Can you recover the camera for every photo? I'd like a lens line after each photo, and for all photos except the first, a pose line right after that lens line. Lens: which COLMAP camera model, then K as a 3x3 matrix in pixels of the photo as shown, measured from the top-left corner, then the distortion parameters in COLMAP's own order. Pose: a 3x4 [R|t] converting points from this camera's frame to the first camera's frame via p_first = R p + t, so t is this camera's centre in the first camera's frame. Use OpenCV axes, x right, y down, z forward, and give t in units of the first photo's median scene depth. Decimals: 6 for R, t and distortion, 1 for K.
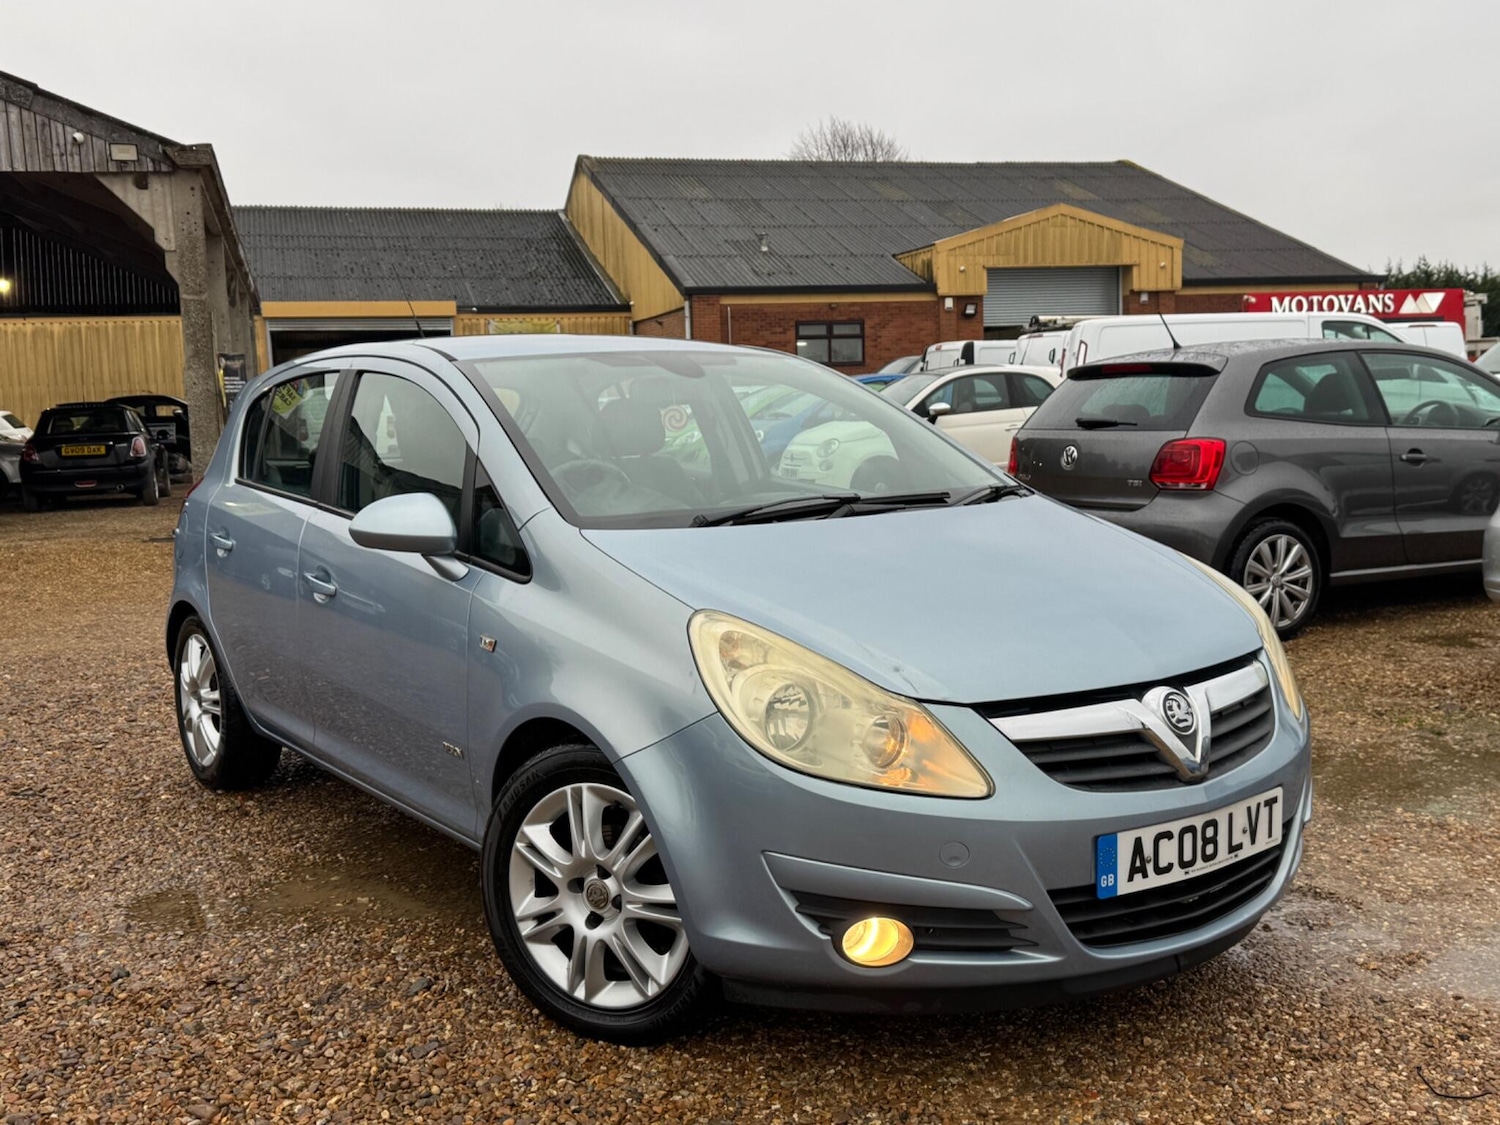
lens RADIAL K [[1568.4, 0, 776.4], [0, 1568.4, 545.9], [0, 0, 1]] dist [0.137520, -0.274740]
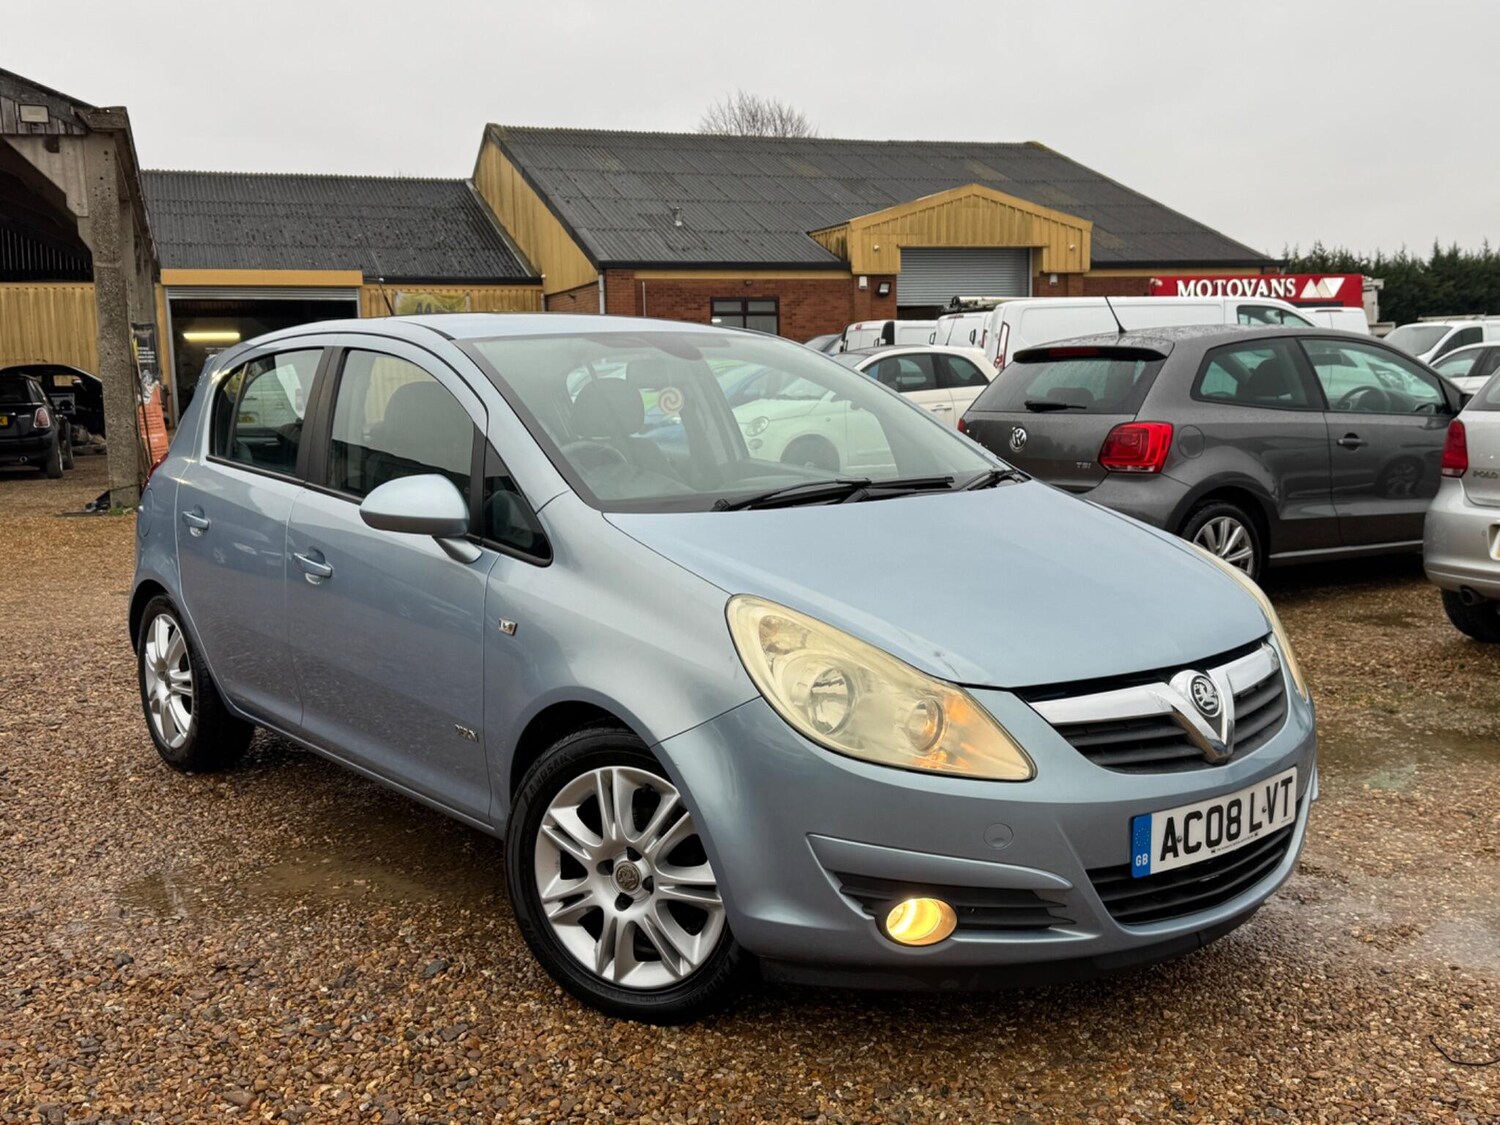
lens RADIAL K [[1563.2, 0, 769.5], [0, 1563.2, 563.2], [0, 0, 1]] dist [0.159509, -0.335417]
pose [[0.998149, 0.003333, 0.060718, -0.078892], [-0.004924, 0.999648, 0.026060, -0.004944], [-0.060609, -0.026311, 0.997815, -0.000691]]
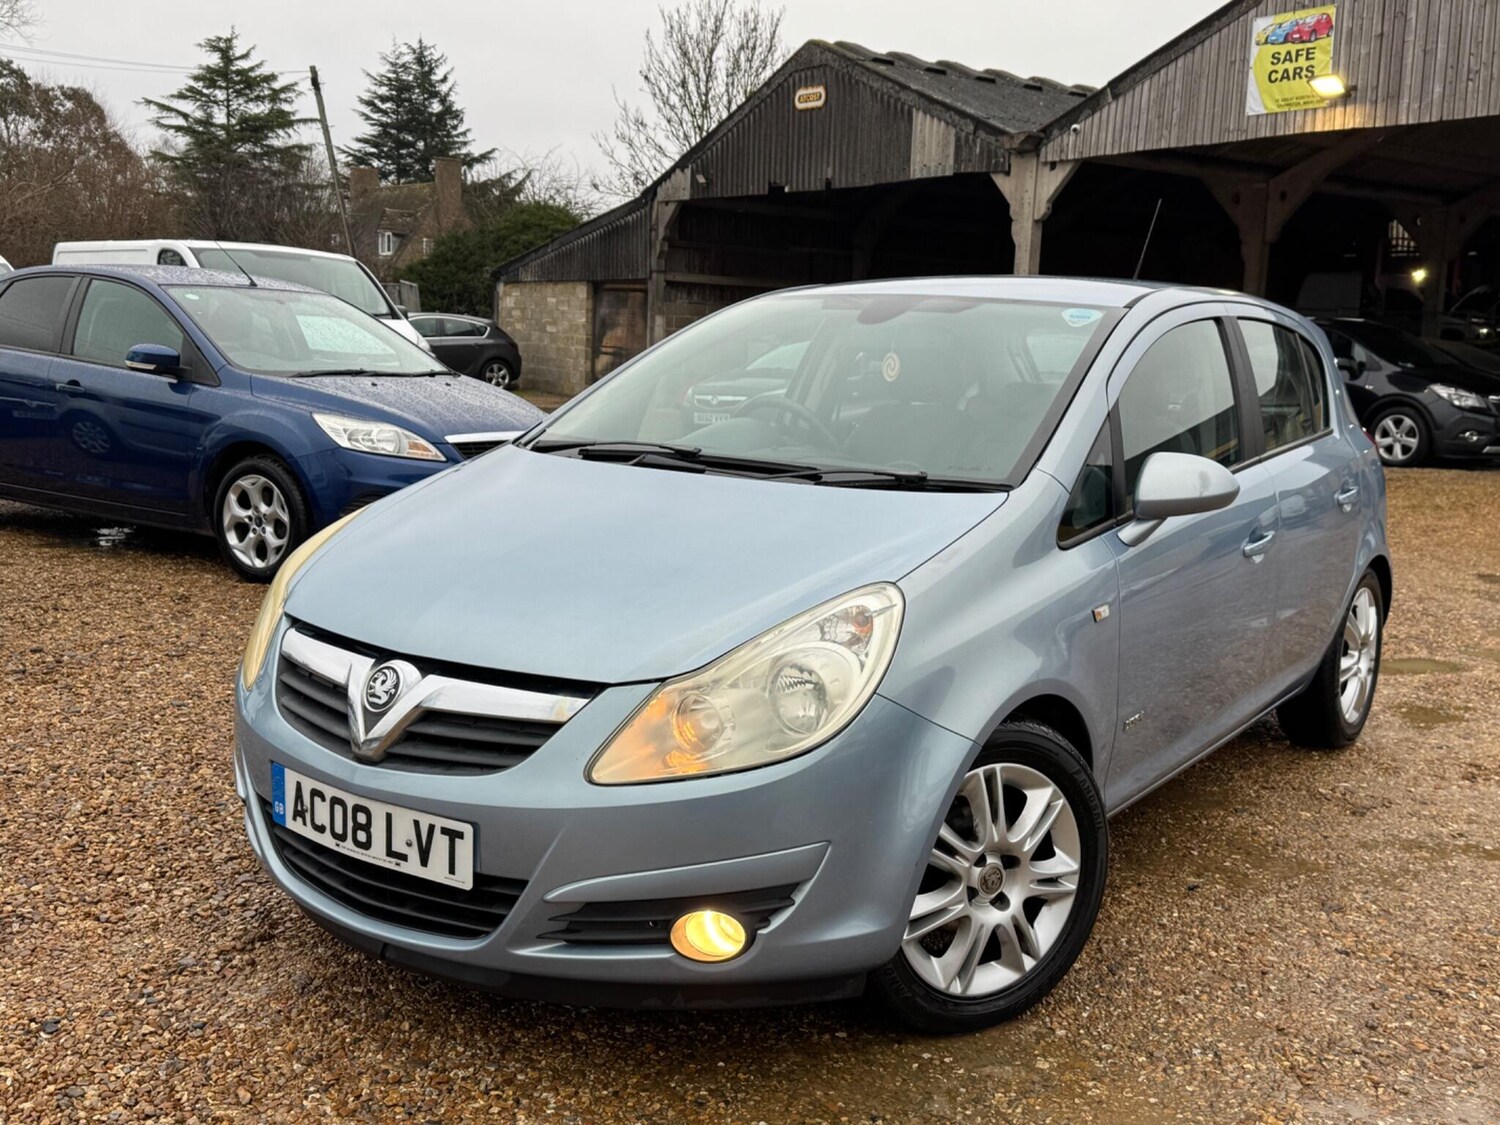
lens RADIAL K [[1545.0, 0, 785.5], [0, 1545.0, 565.2], [0, 0, 1]] dist [0.156649, -0.315223]
pose [[0.298404, 0.184812, -0.936376, 1.042918], [-0.162246, 0.976617, 0.141050, -0.120626], [0.940548, 0.109834, 0.321411, 0.808839]]
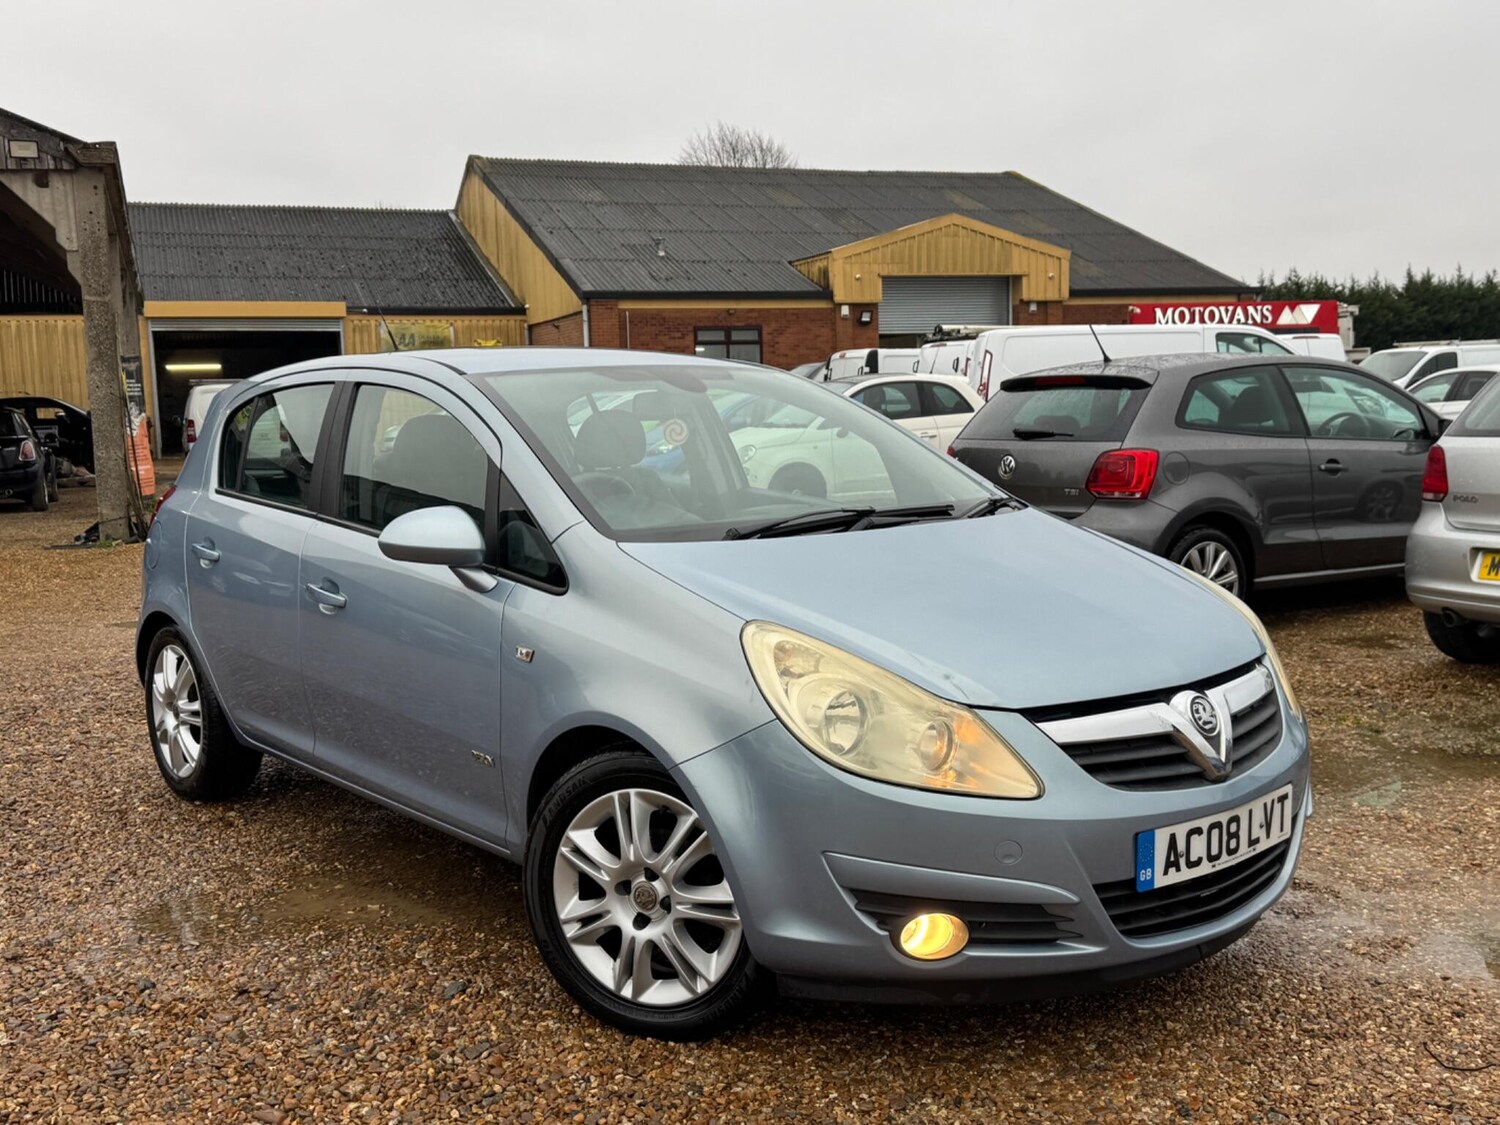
lens RADIAL K [[1563.2, 0, 774.0], [0, 1563.2, 566.4], [0, 0, 1]] dist [0.164821, -0.349824]
pose [[0.997130, -0.002711, 0.075666, -0.099343], [0.001900, 0.999940, 0.010789, -0.005624], [-0.075691, -0.010614, 0.997075, -0.028931]]
